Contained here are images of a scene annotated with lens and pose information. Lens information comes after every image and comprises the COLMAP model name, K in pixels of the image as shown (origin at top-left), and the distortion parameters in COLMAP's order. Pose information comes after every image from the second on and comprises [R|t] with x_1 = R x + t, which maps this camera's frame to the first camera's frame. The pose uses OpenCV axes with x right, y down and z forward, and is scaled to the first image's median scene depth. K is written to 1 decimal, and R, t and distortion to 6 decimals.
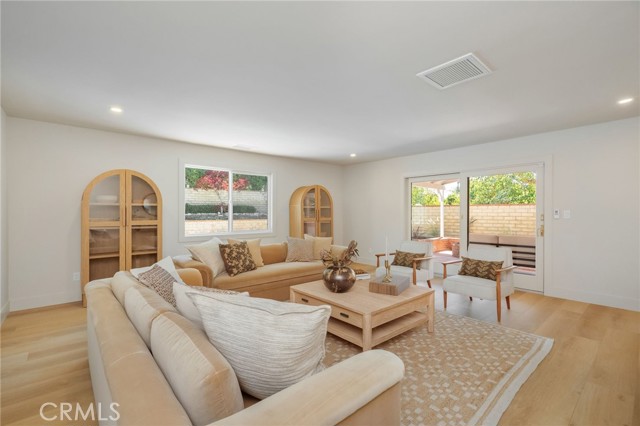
lens RADIAL K [[291.9, 0, 319.9], [0, 291.9, 211.8], [0, 0, 1]] dist [0.006089, 0.001240]
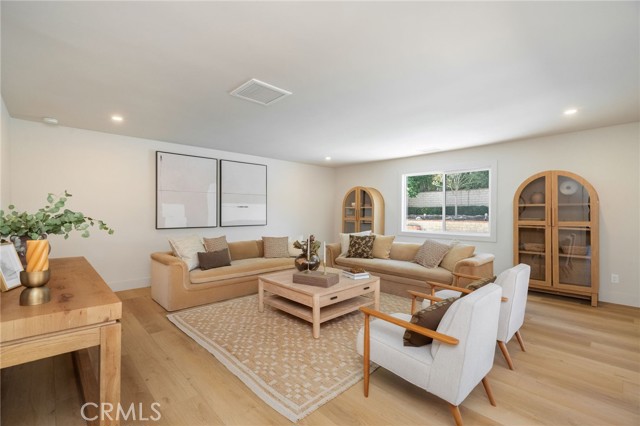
lens RADIAL K [[291.9, 0, 320.4], [0, 291.9, 214.1], [0, 0, 1]] dist [0.006089, 0.001240]
pose [[0.028867, 0.007628, -0.999554, 1.375280], [0.003004, 0.999966, 0.007718, -0.004510], [0.999579, -0.003225, 0.028843, 1.014307]]
